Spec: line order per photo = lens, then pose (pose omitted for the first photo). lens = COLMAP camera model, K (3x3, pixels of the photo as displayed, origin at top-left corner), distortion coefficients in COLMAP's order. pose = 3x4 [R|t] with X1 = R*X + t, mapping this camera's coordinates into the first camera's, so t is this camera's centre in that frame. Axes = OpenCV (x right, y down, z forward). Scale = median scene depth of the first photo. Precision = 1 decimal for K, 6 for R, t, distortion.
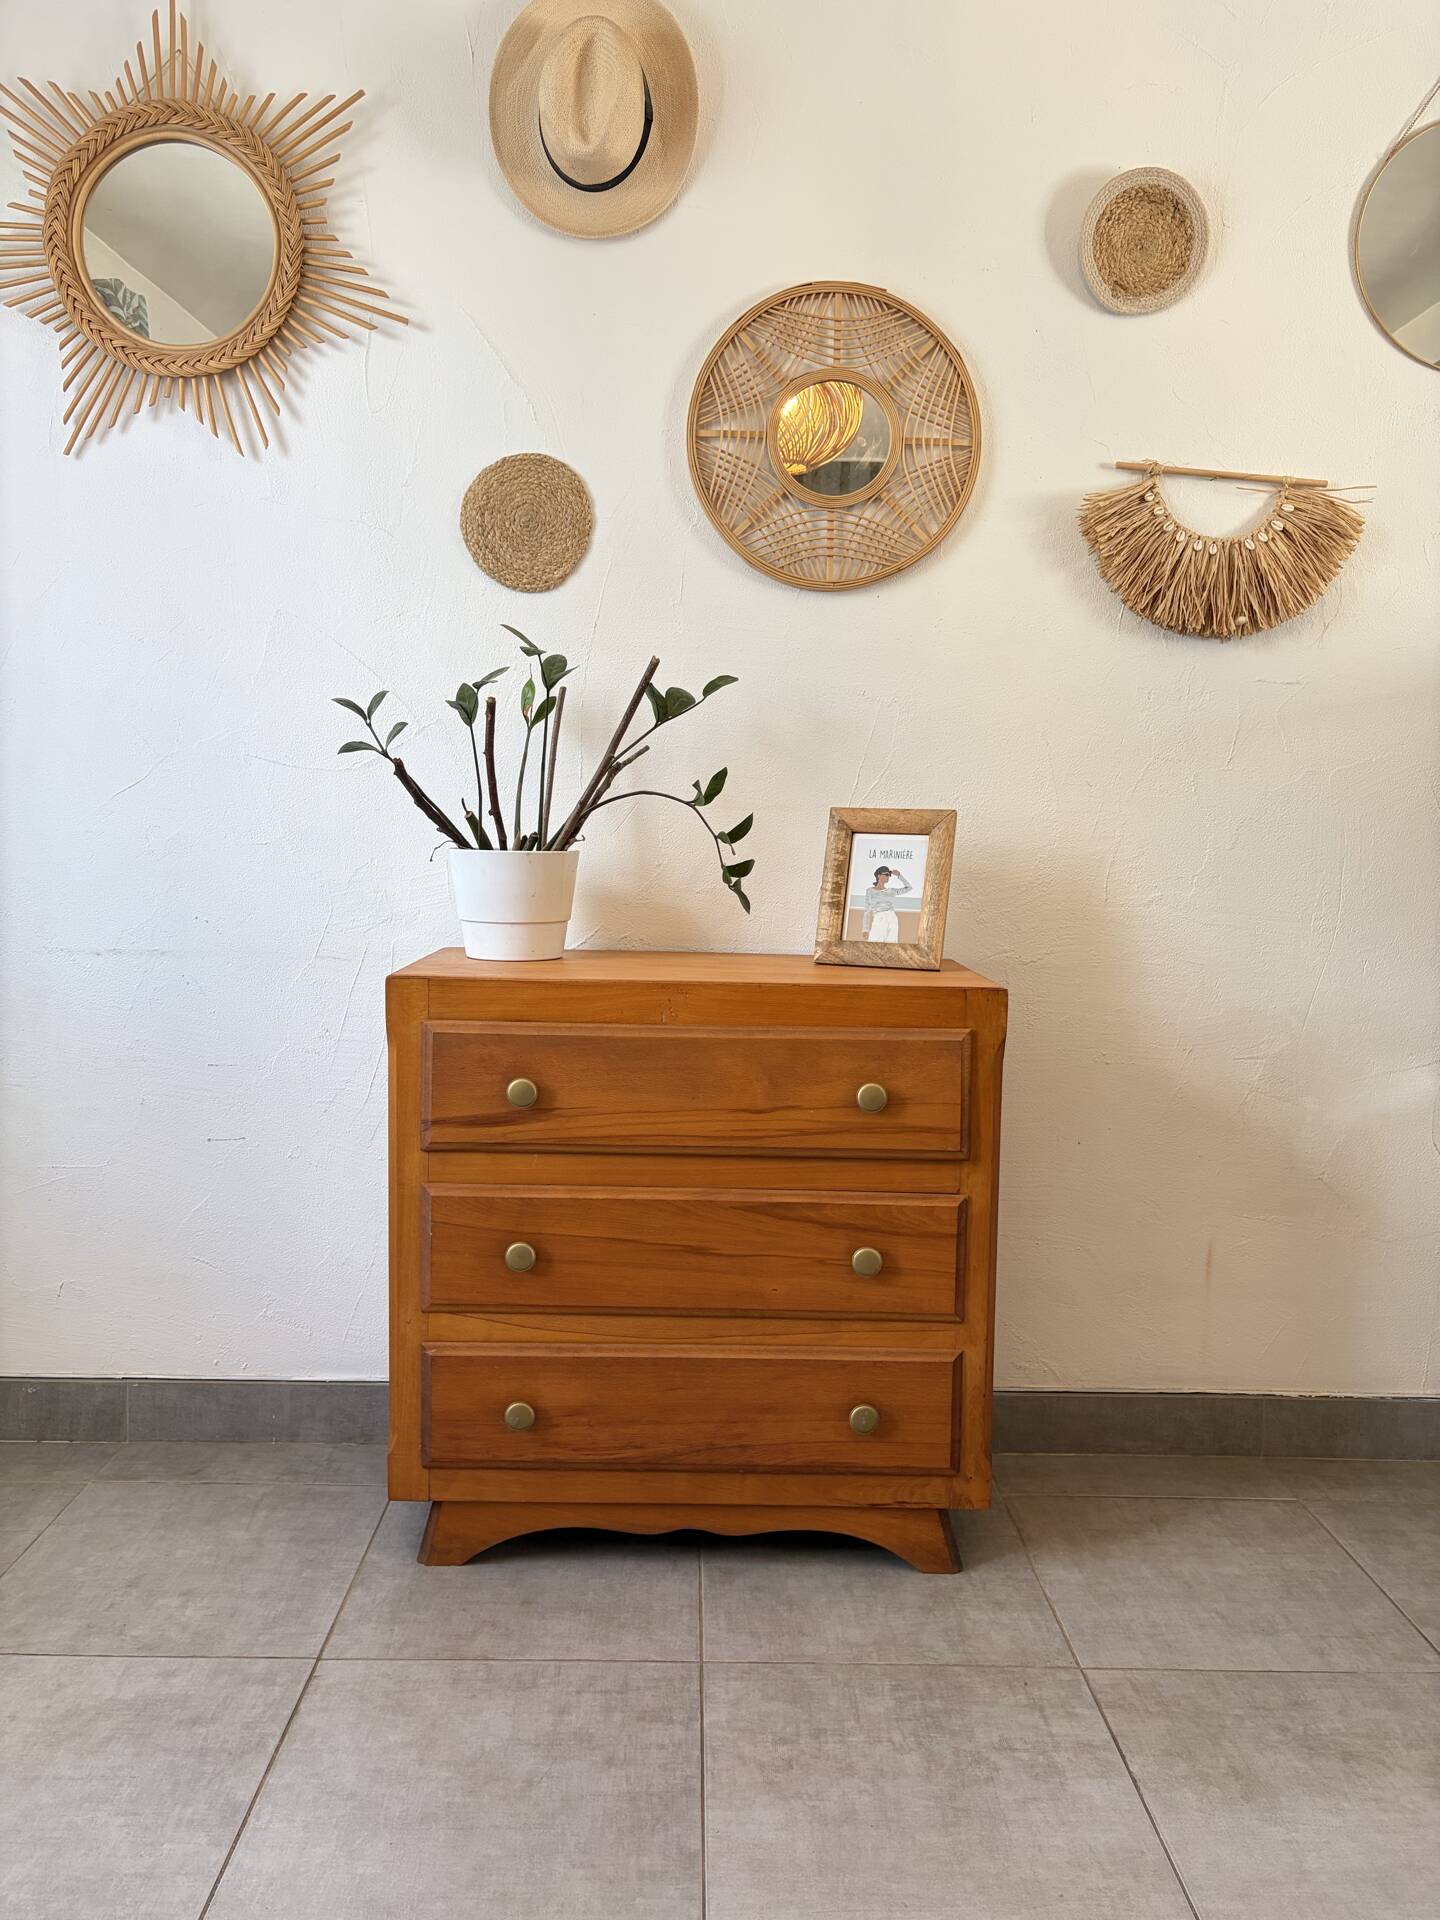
lens RADIAL K [[1443.6, 0, 721.9], [0, 1443.6, 971.9], [0, 0, 1]] dist [0.052229, -0.068030]
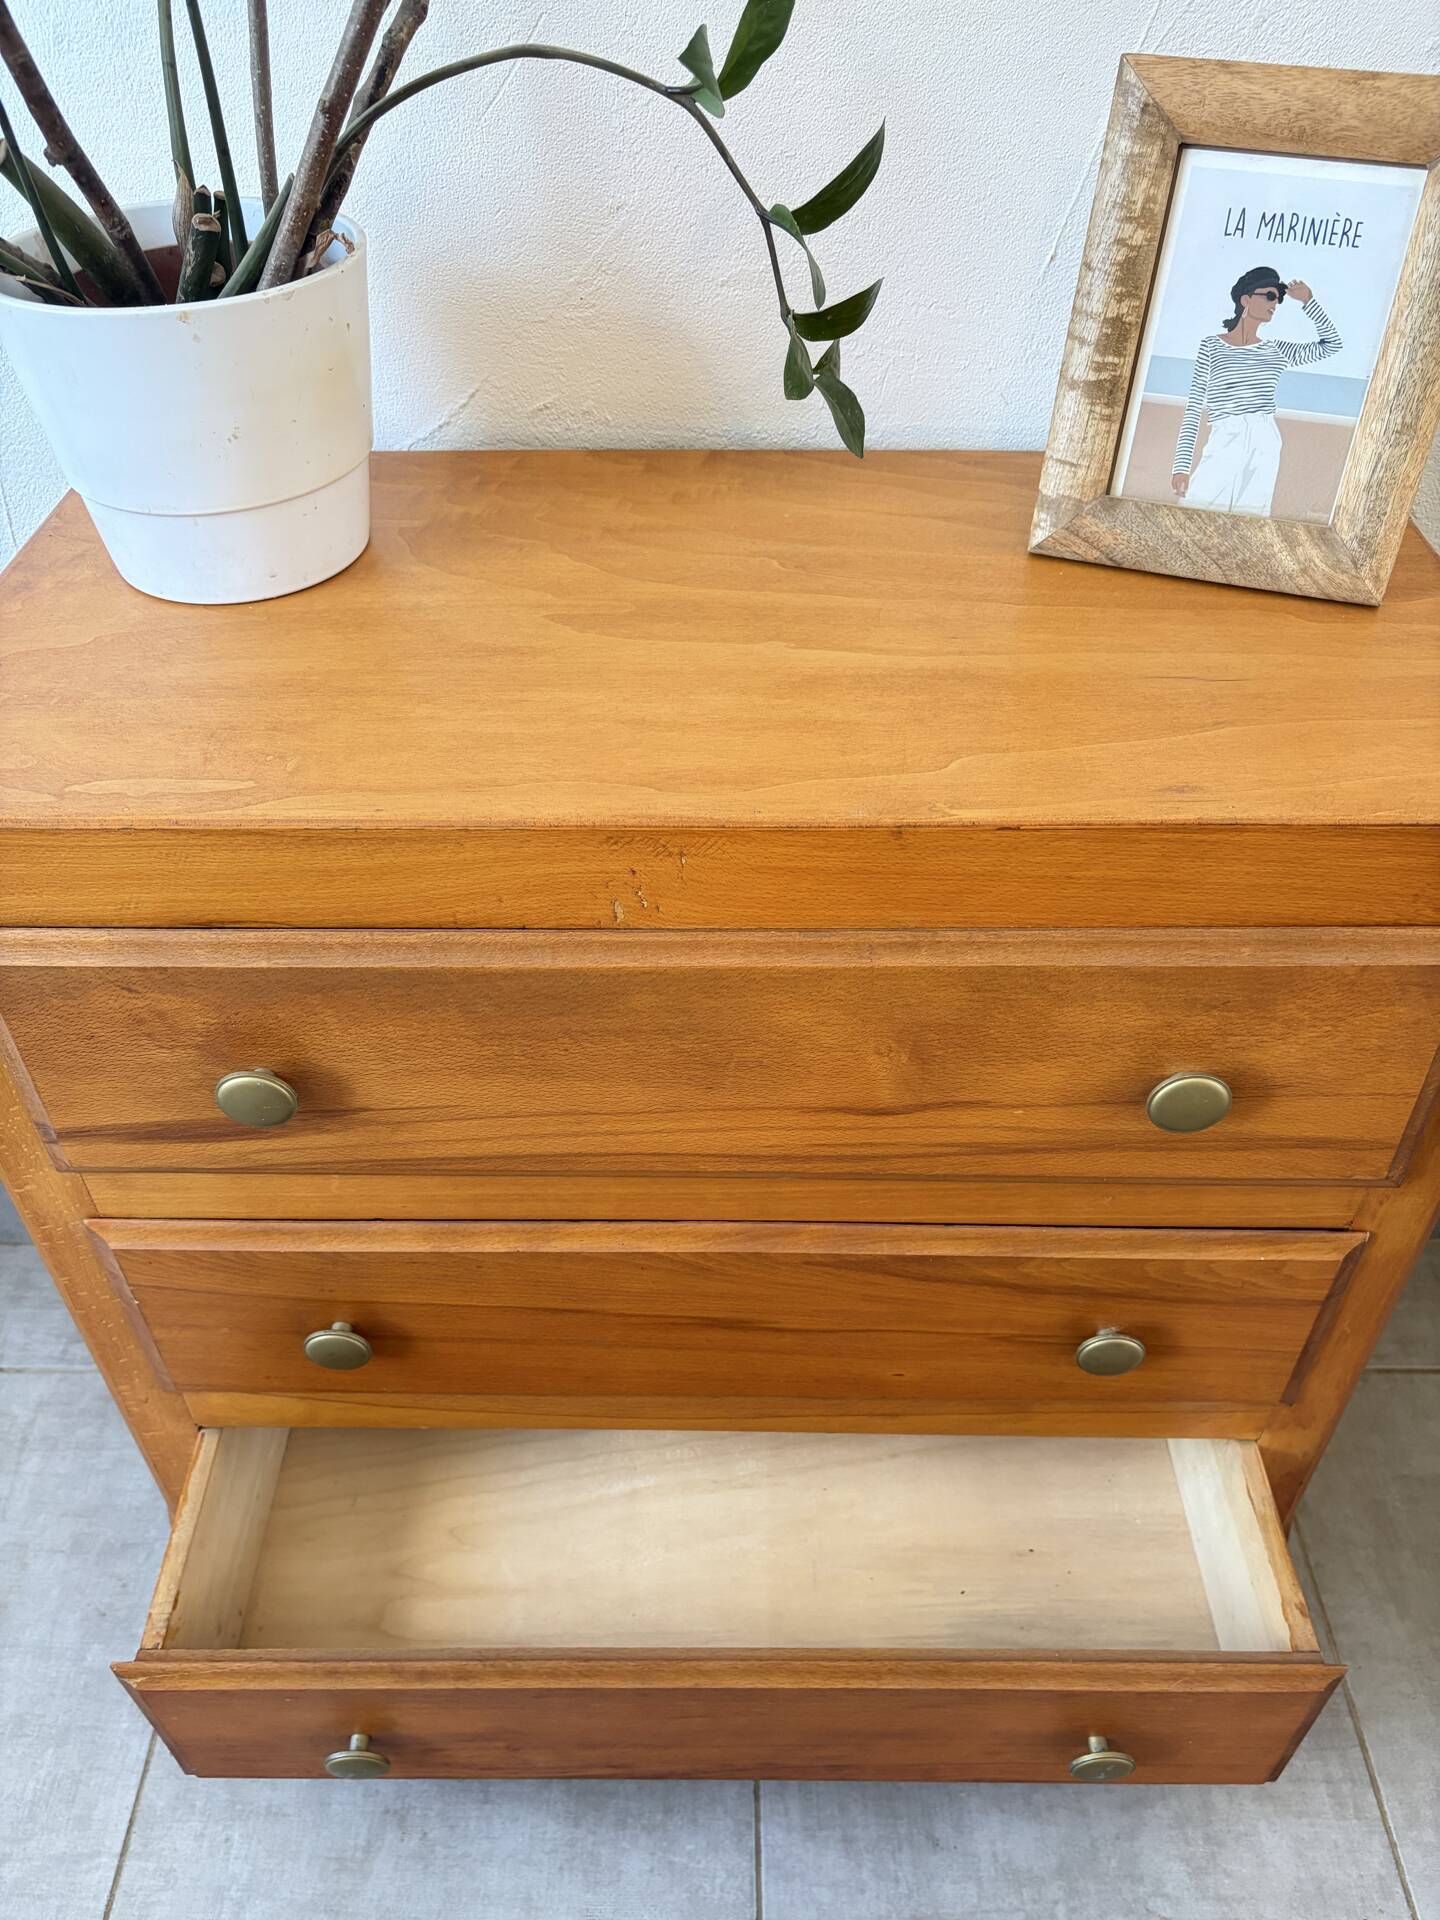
lens RADIAL K [[1483.1, 0, 730.7], [0, 1483.1, 978.8], [0, 0, 1]] dist [0.014762, -0.006780]
pose [[0.999204, -0.003034, -0.039780, 0.000901], [0.025903, 0.807697, 0.589028, -0.162402], [0.030343, -0.589590, 0.807133, 0.679955]]
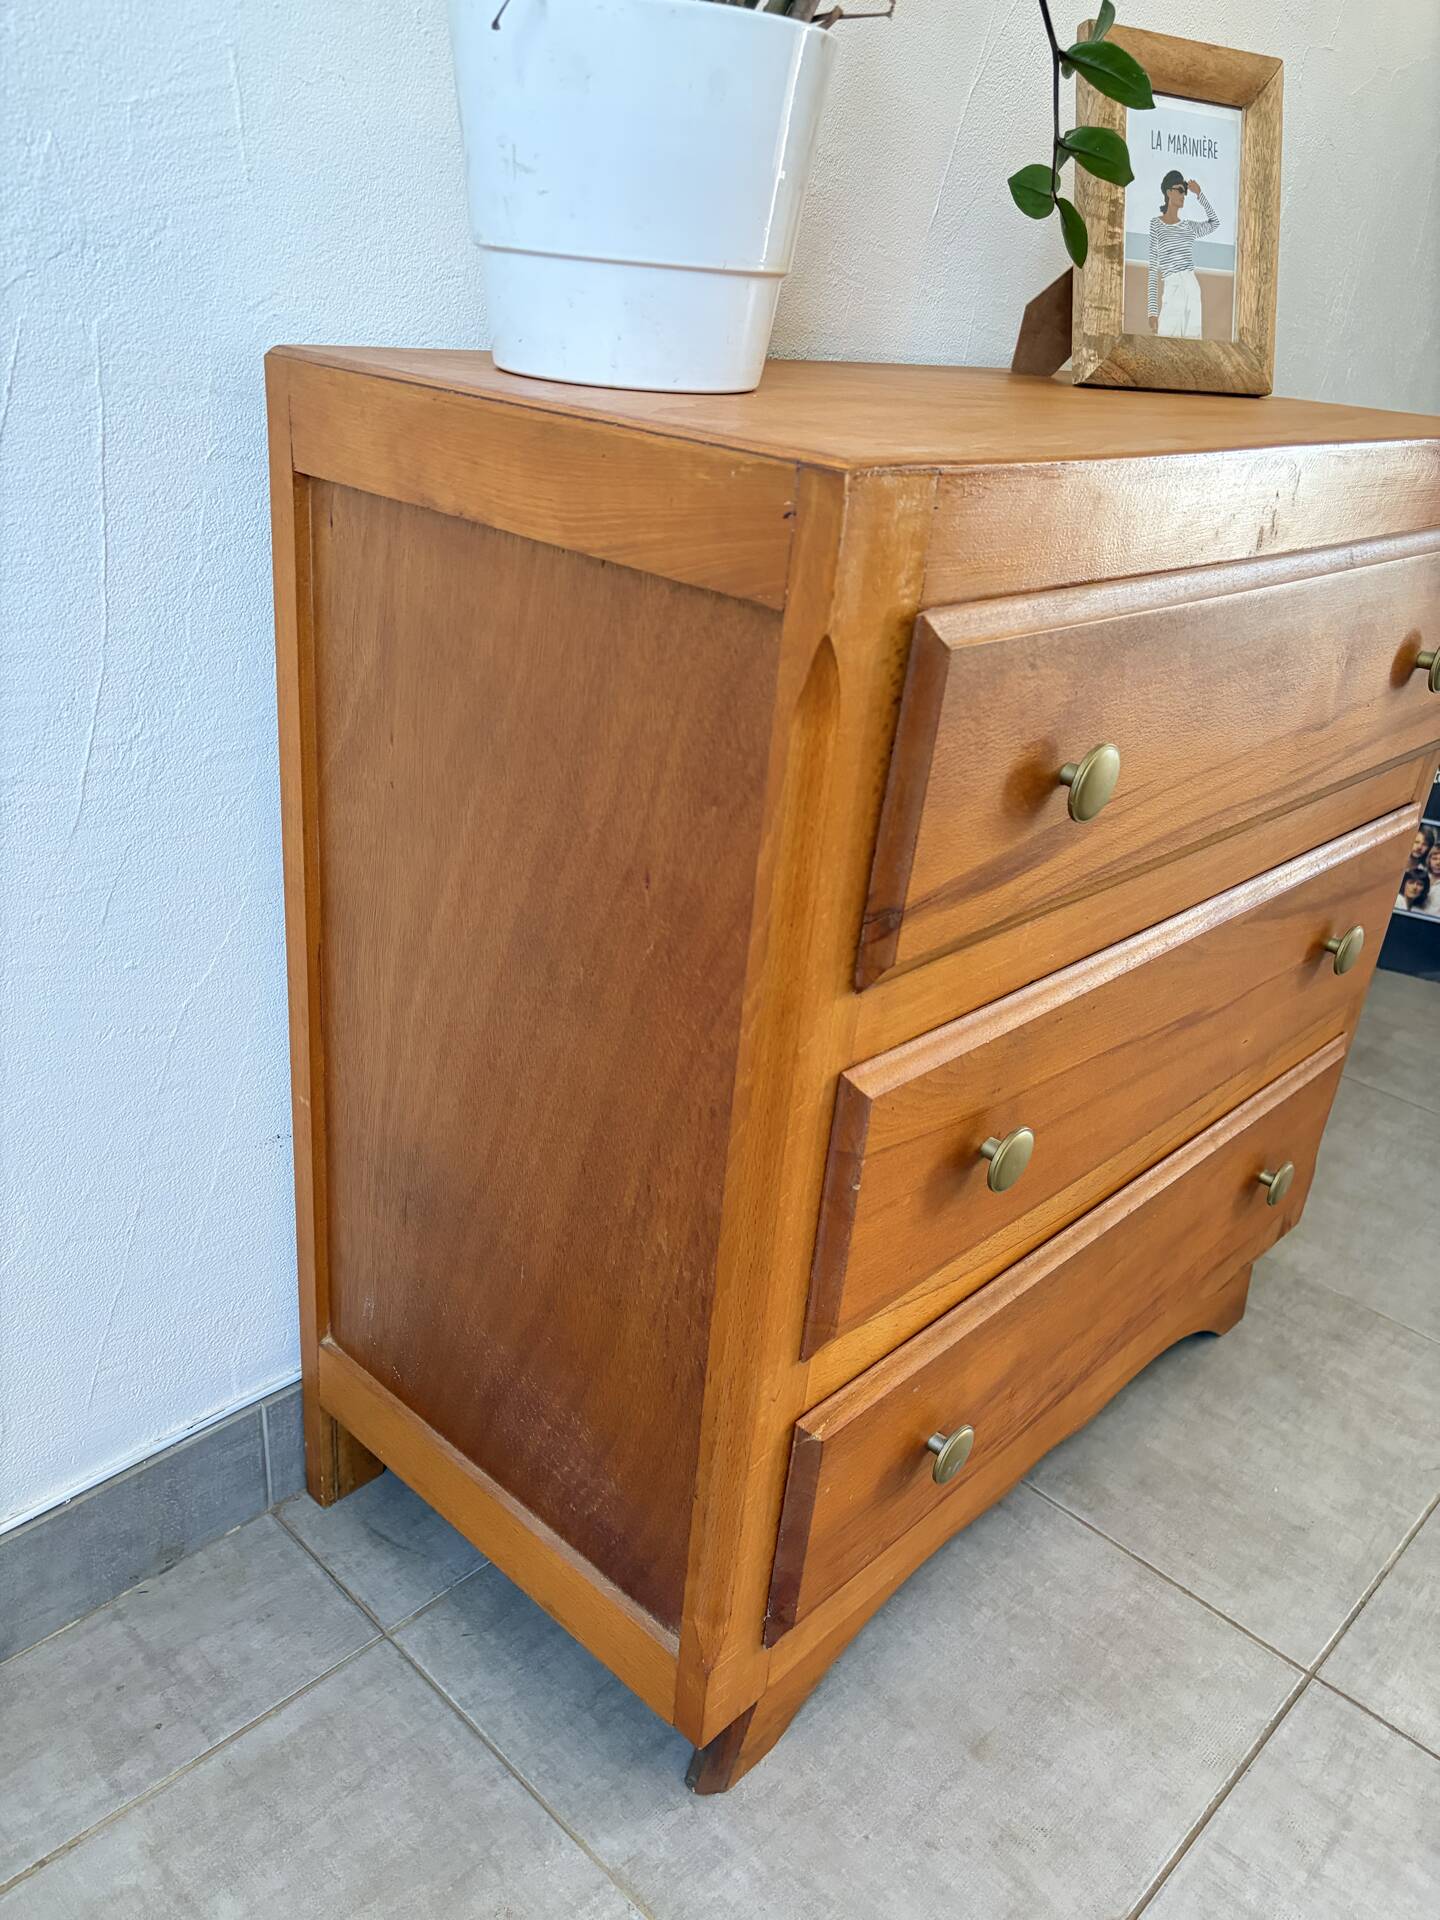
lens RADIAL K [[1443.3, 0, 710.0], [0, 1443.3, 972.6], [0, 0, 1]] dist [0.077045, -0.102568]
pose [[0.711502, -0.276058, 0.646187, -0.445078], [0.006196, 0.922026, 0.387078, -0.016199], [-0.702657, -0.271403, 0.657734, 0.778740]]
